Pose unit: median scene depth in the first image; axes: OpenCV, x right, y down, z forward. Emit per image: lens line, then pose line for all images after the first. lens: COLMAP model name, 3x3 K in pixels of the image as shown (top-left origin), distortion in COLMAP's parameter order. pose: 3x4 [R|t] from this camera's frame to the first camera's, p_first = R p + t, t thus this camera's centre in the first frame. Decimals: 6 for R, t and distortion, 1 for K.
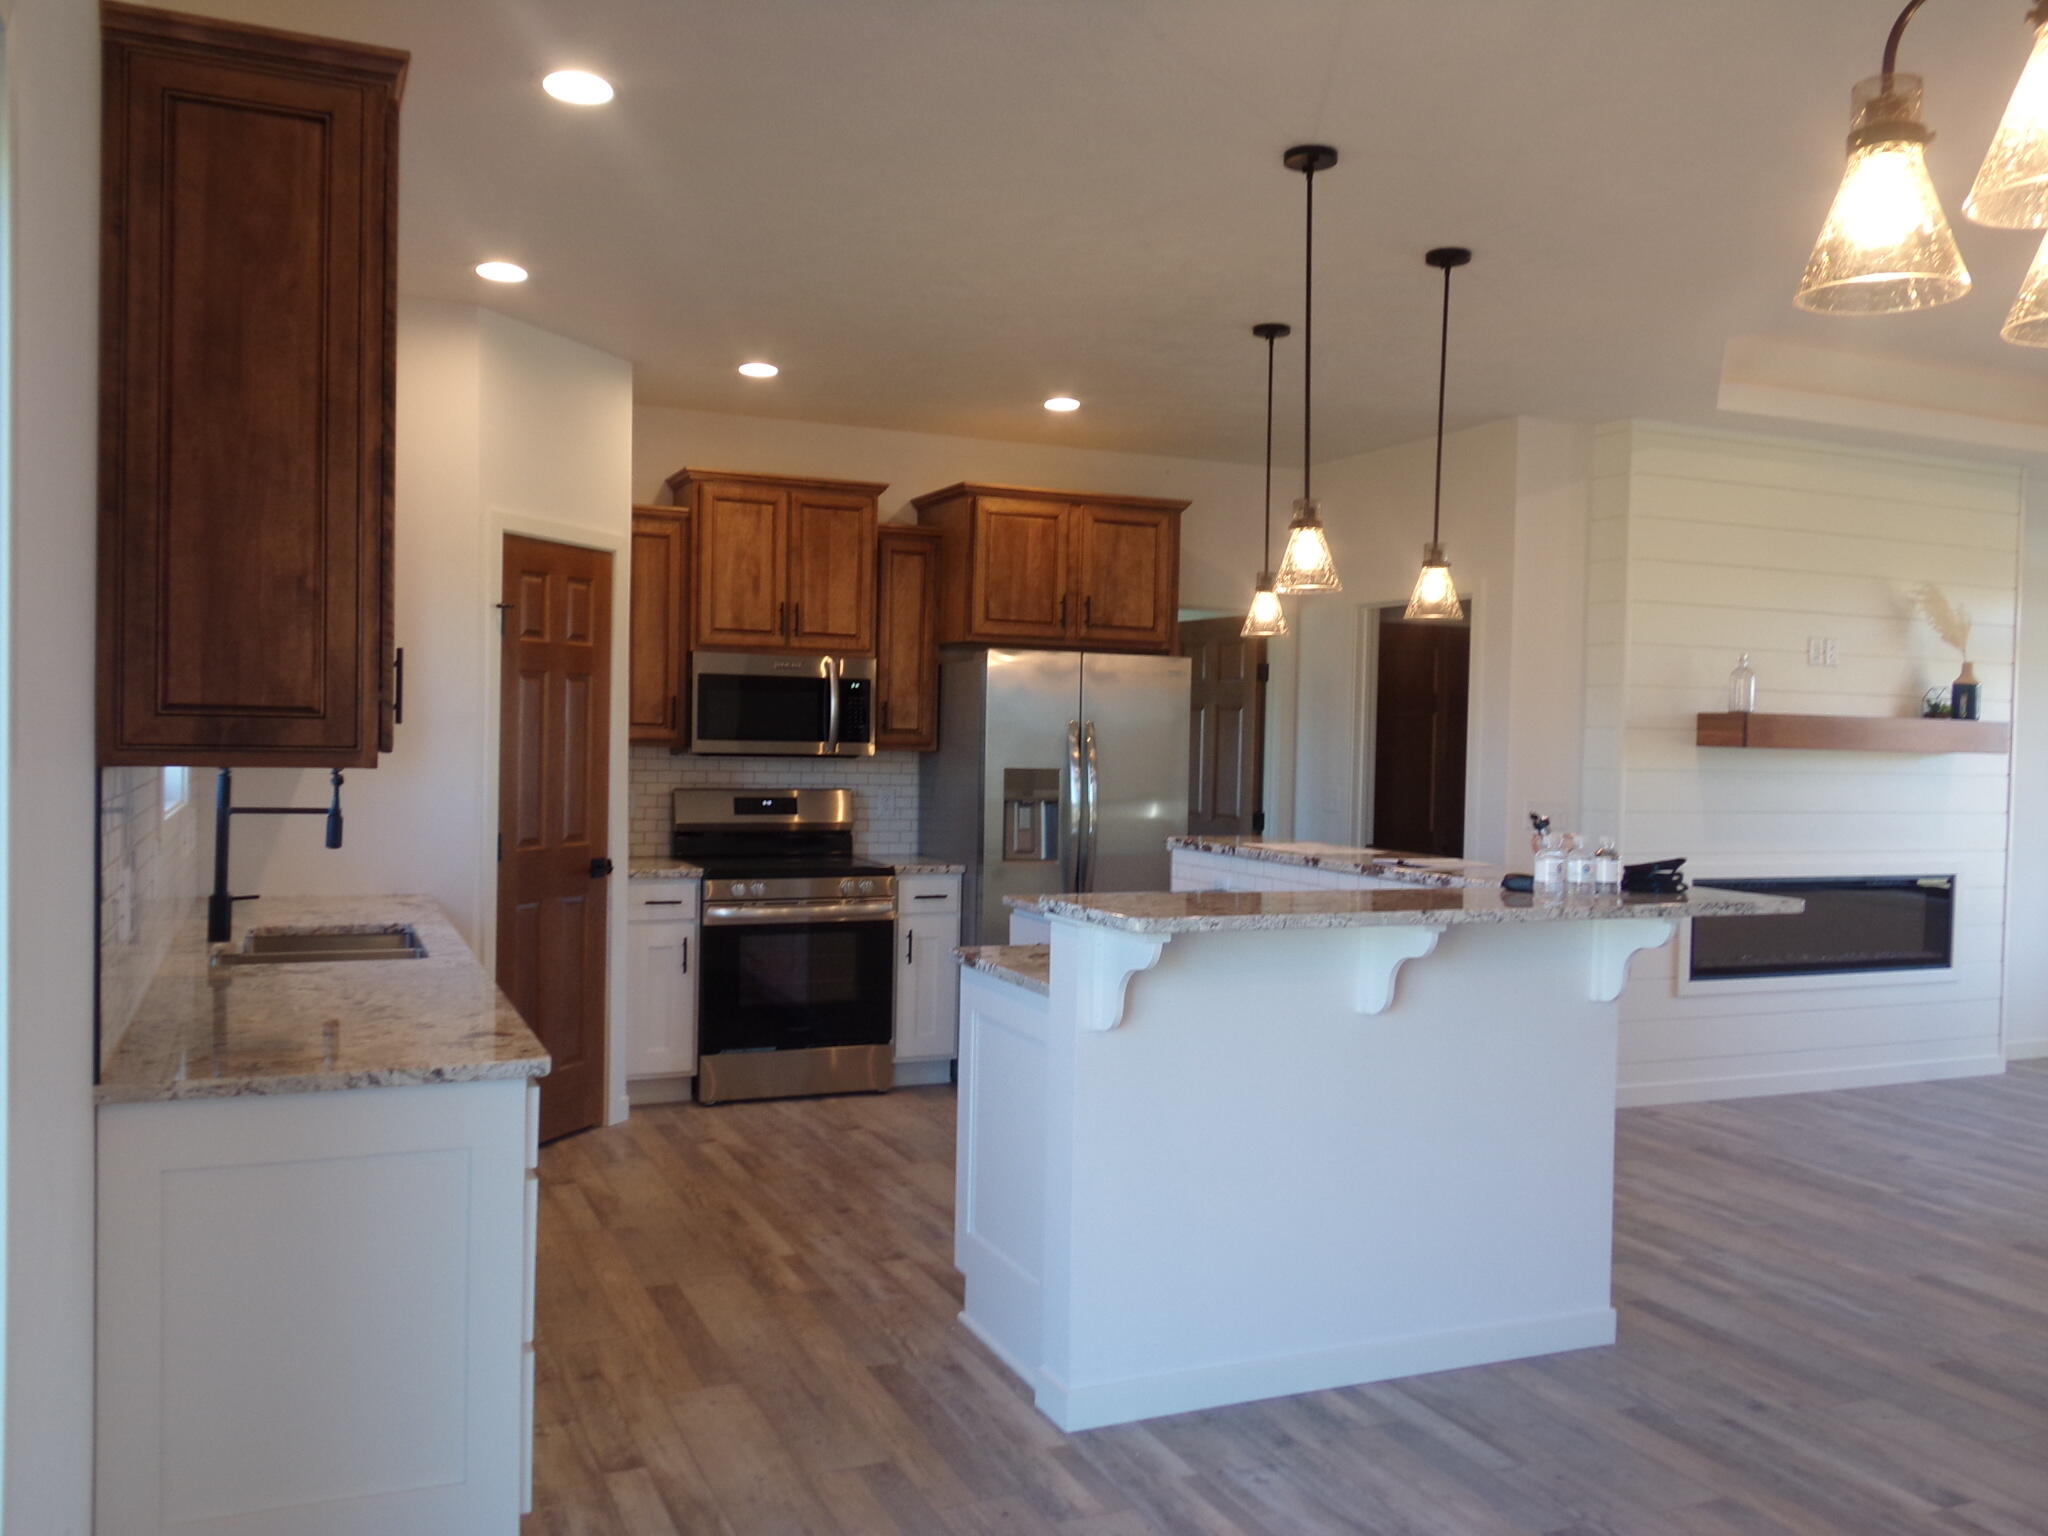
lens RADIAL K [[1678.0, 0, 1030.0], [0, 1678.0, 772.9], [0, 0, 1]] dist [0.026030, 0.008175]
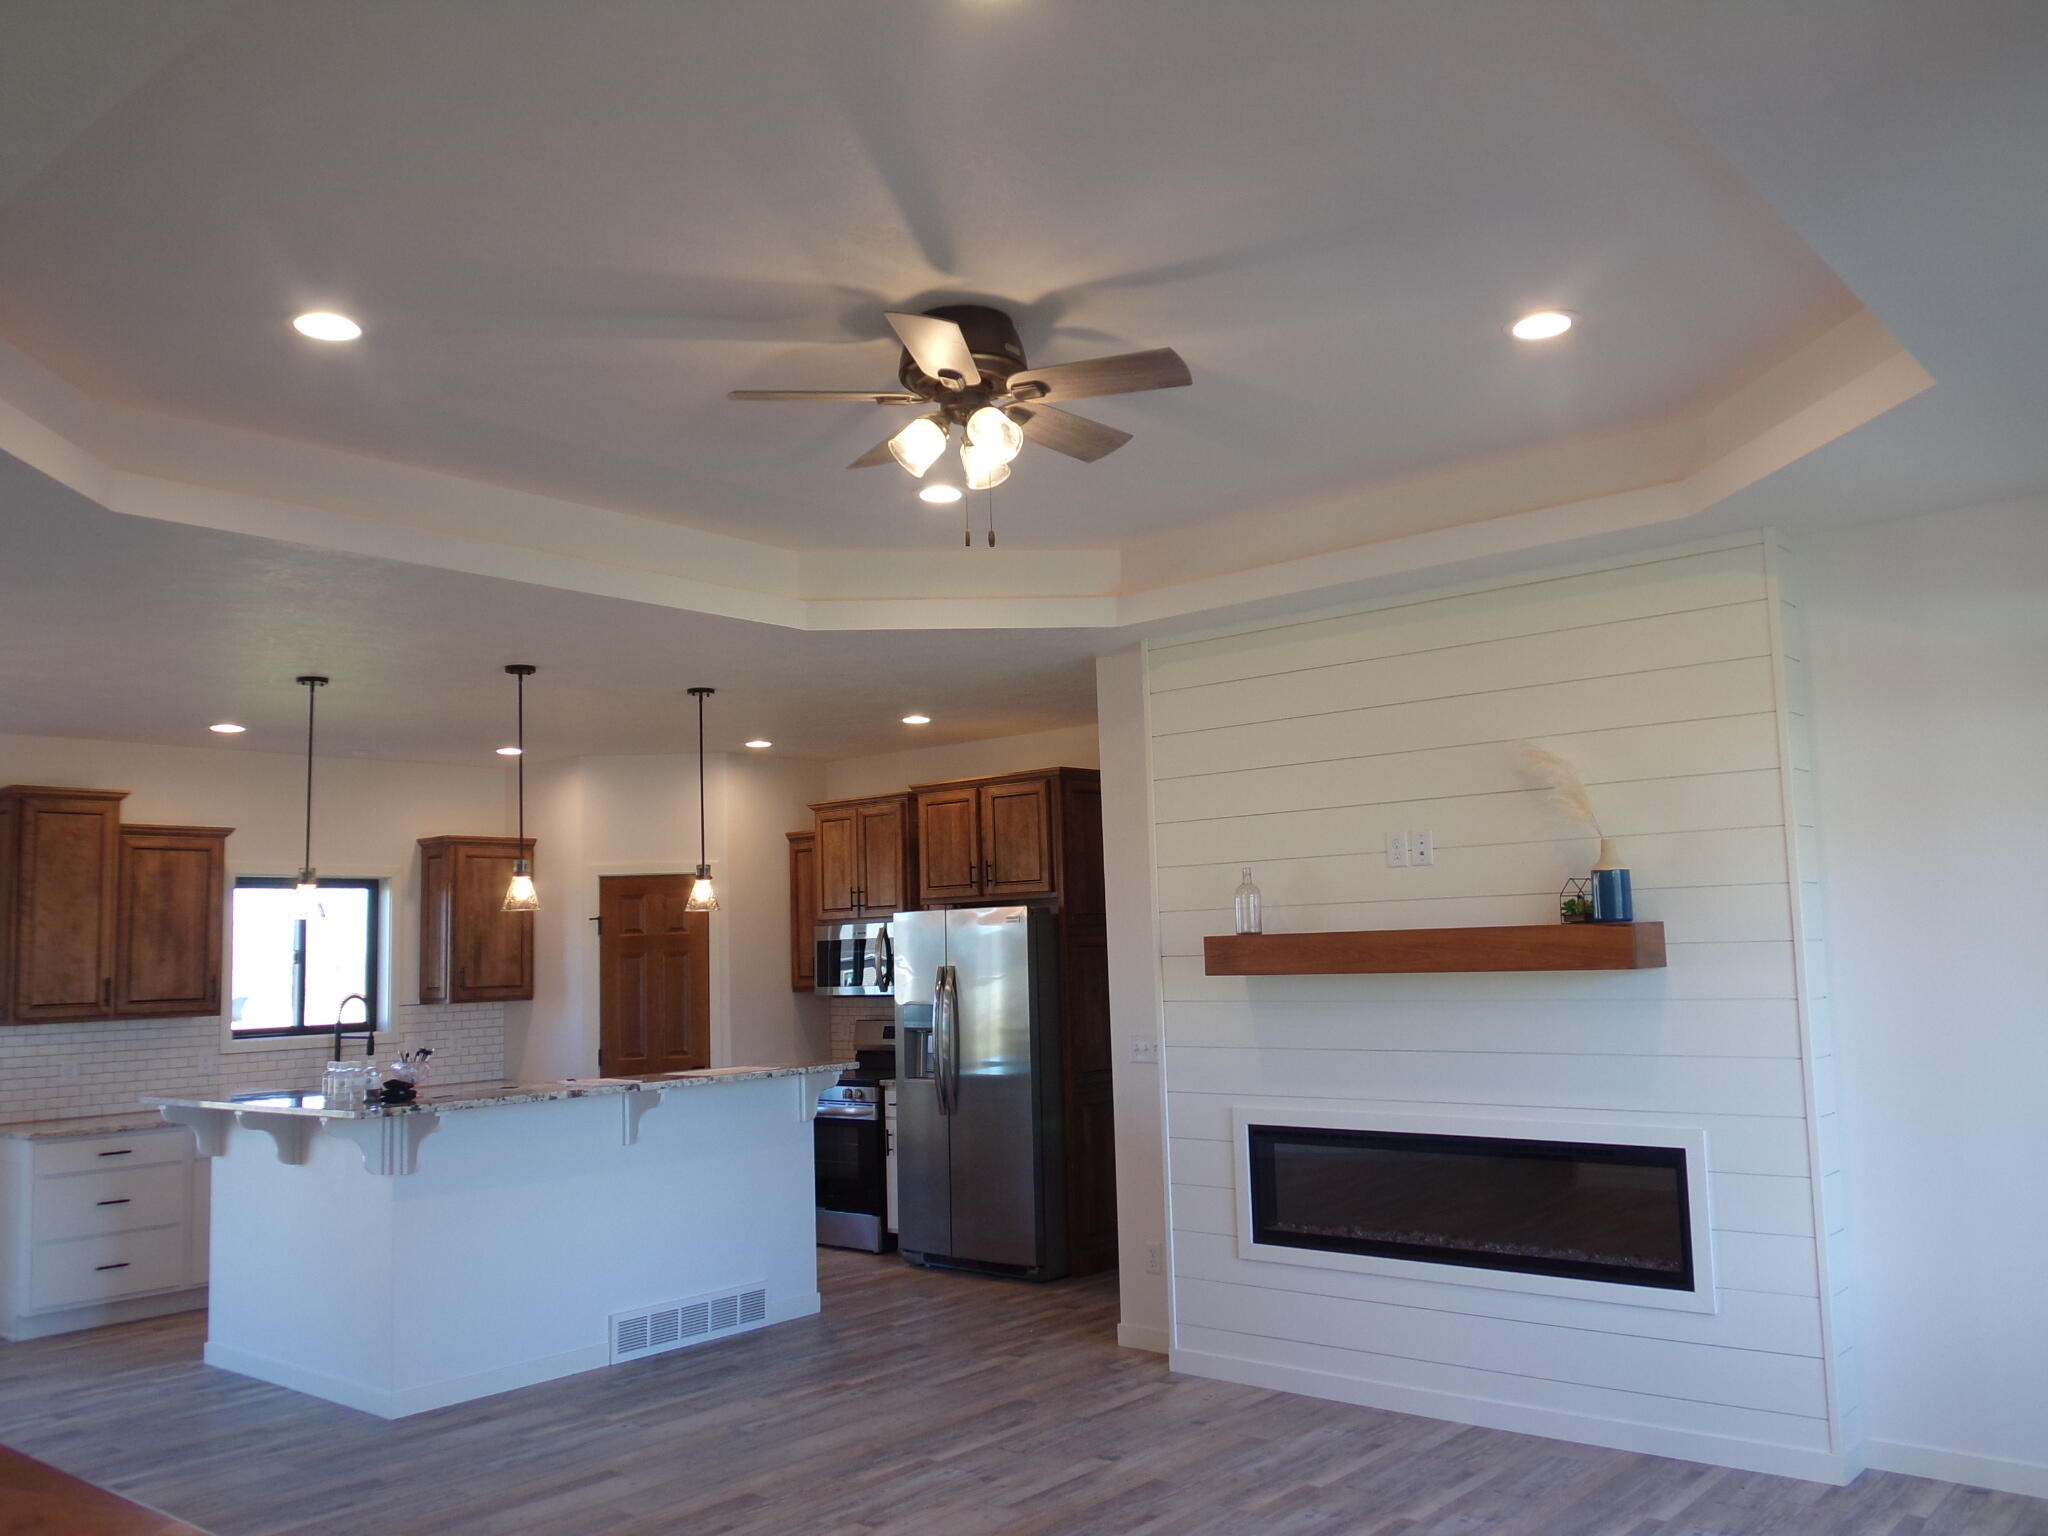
lens RADIAL K [[1678.0, 0, 1030.0], [0, 1678.0, 772.9], [0, 0, 1]] dist [0.026030, 0.008175]
pose [[0.417472, -0.129857, -0.899363, 1.112171], [0.020231, 0.990819, -0.133671, -0.004144], [0.908465, 0.037609, 0.416266, 0.500308]]
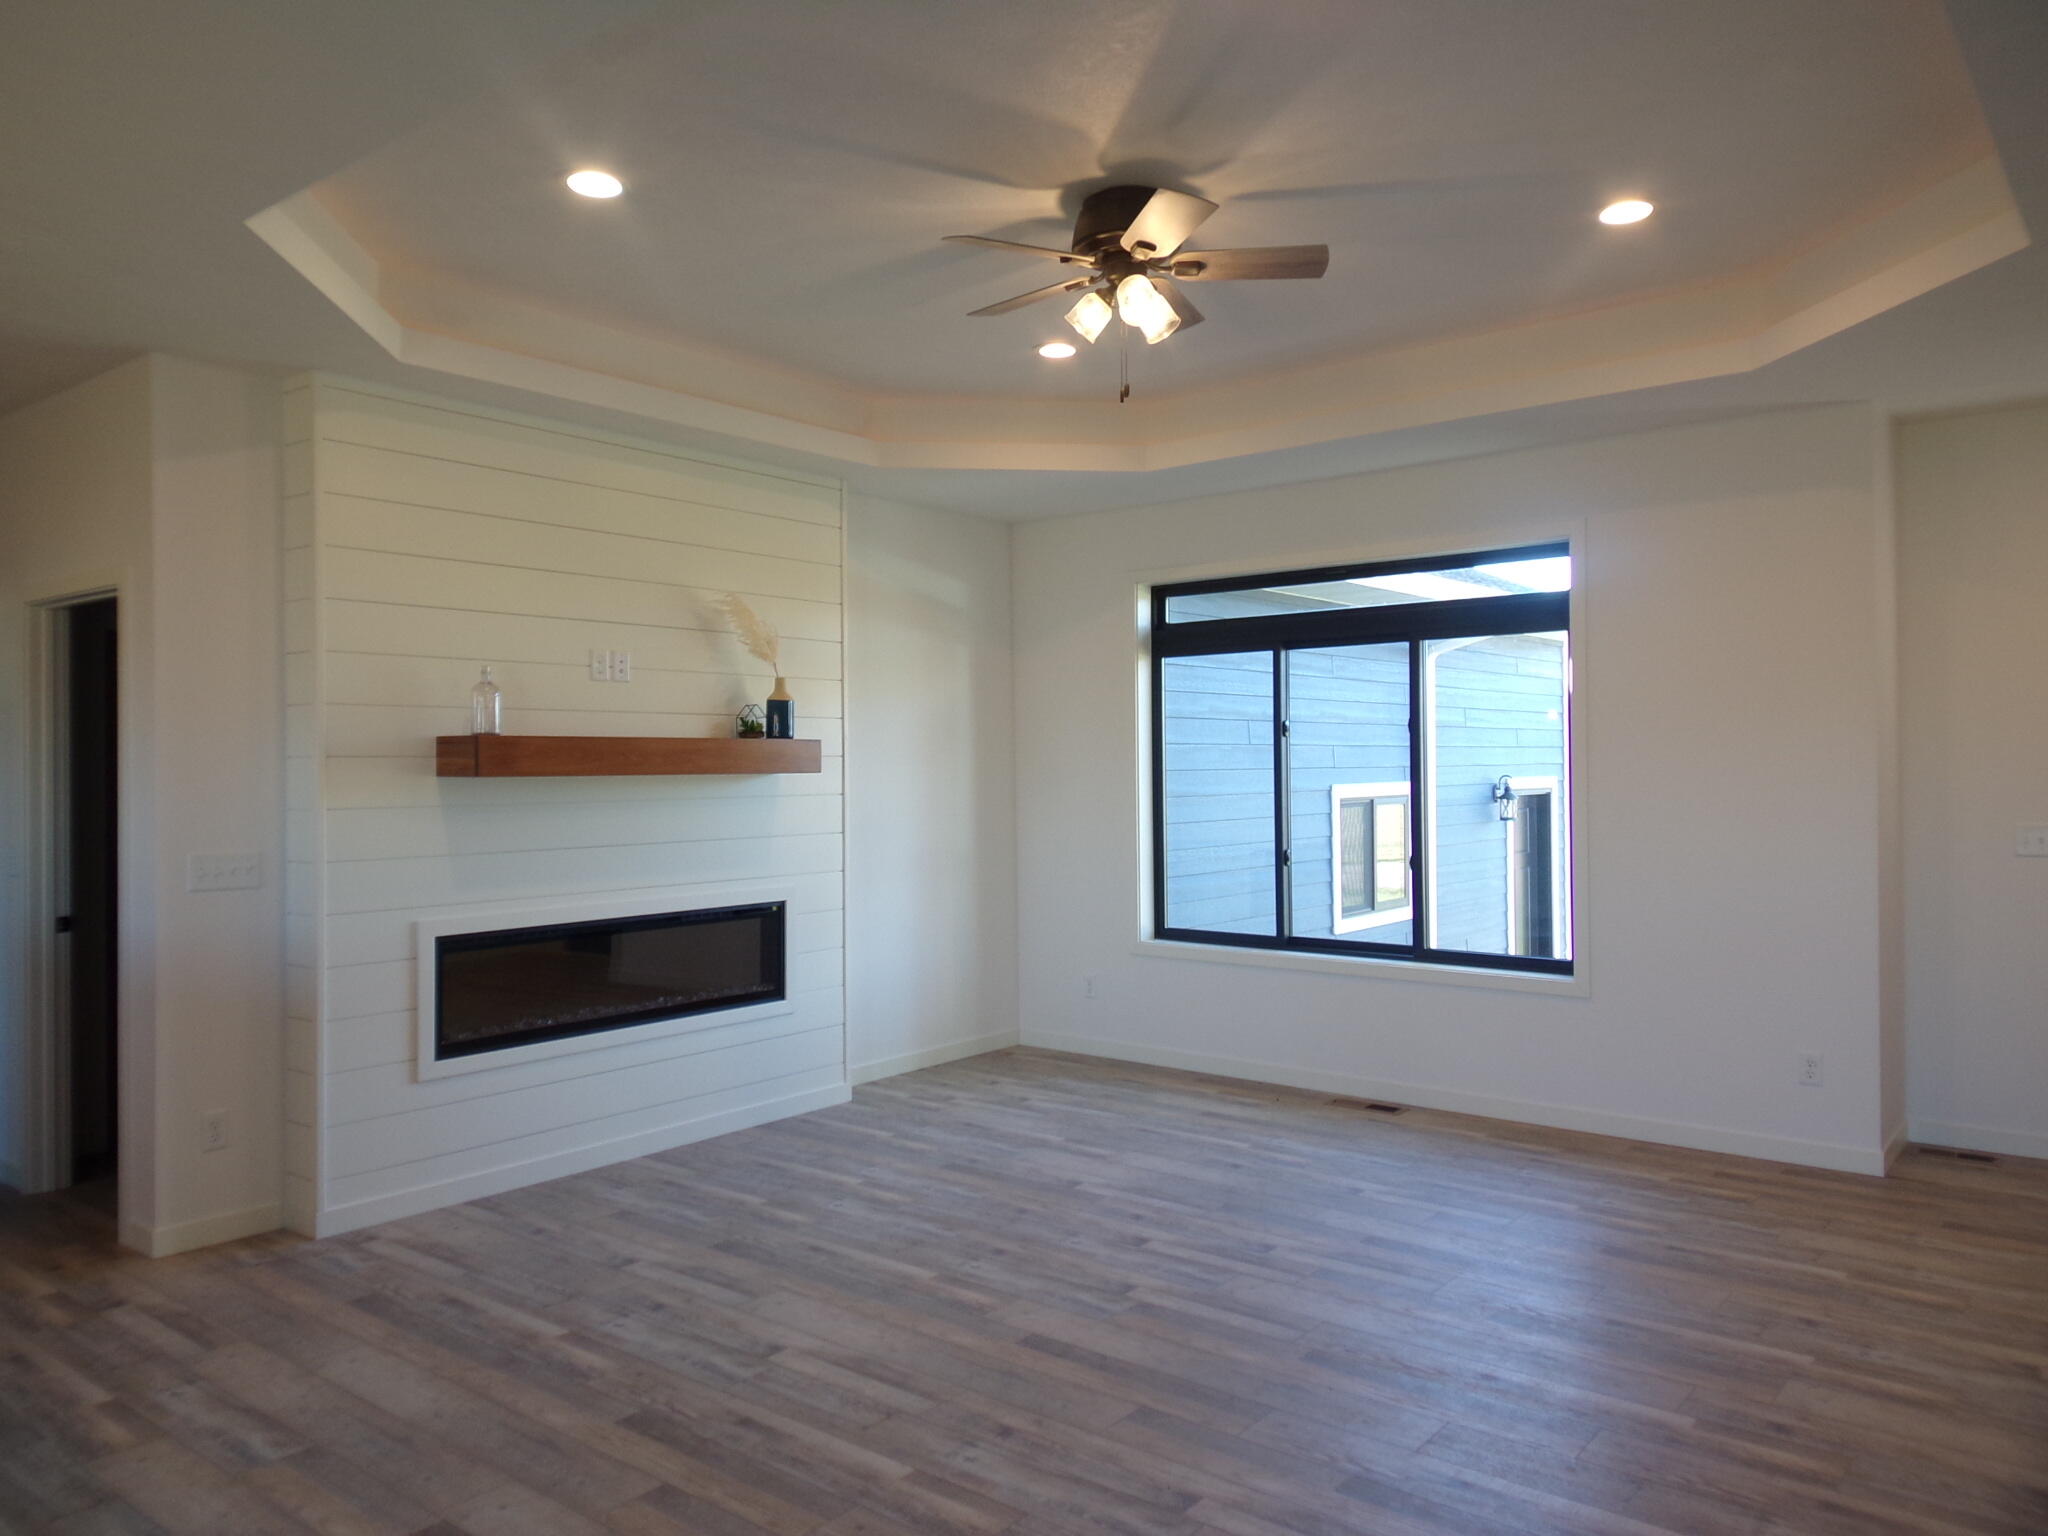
lens RADIAL K [[1412.9, 0, 1018.6], [0, 1412.9, 748.8], [0, 0, 1]] dist [0.037433, -0.109099]
pose [[0.898797, -0.021764, 0.437825, 0.332917], [0.033439, 0.999261, -0.018973, -0.006402], [-0.437088, 0.031694, 0.898860, 0.236987]]
